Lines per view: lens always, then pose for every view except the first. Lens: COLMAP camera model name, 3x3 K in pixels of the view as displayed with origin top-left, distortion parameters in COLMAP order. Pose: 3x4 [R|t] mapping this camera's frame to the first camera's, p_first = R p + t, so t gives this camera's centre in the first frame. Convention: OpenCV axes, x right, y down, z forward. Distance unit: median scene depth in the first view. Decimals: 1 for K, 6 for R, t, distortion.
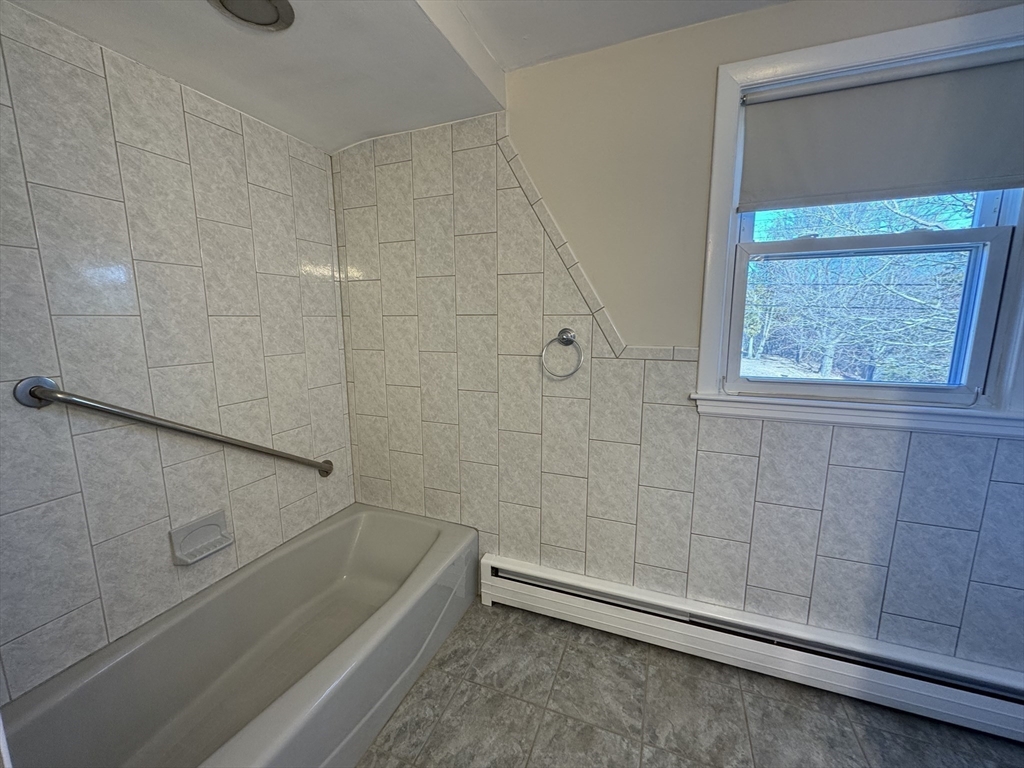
lens RADIAL K [[406.4, 0, 512.5], [0, 406.4, 382.1], [0, 0, 1]] dist [0.000669, -0.000331]
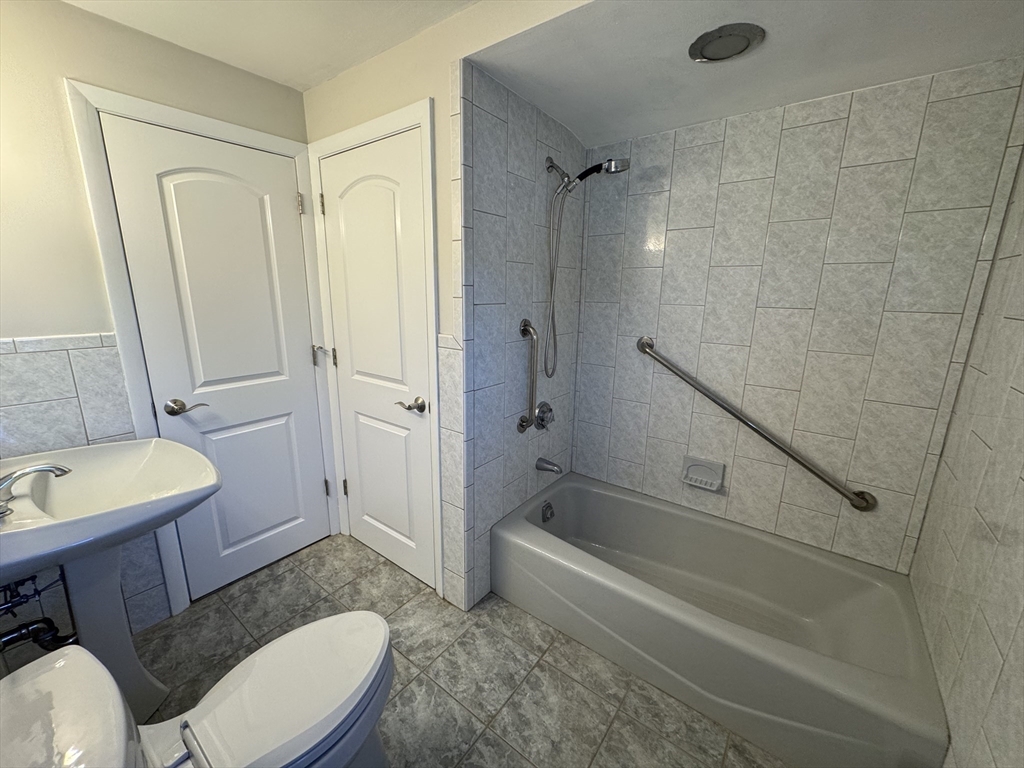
lens RADIAL K [[406.4, 0, 512.5], [0, 406.4, 384.2], [0, 0, 1]] dist [0.000669, -0.000331]
pose [[-0.269209, 0.213823, -0.939045, 0.624551], [-0.165377, 0.950296, 0.263796, -0.152209], [0.948777, 0.226313, -0.220467, 0.671899]]
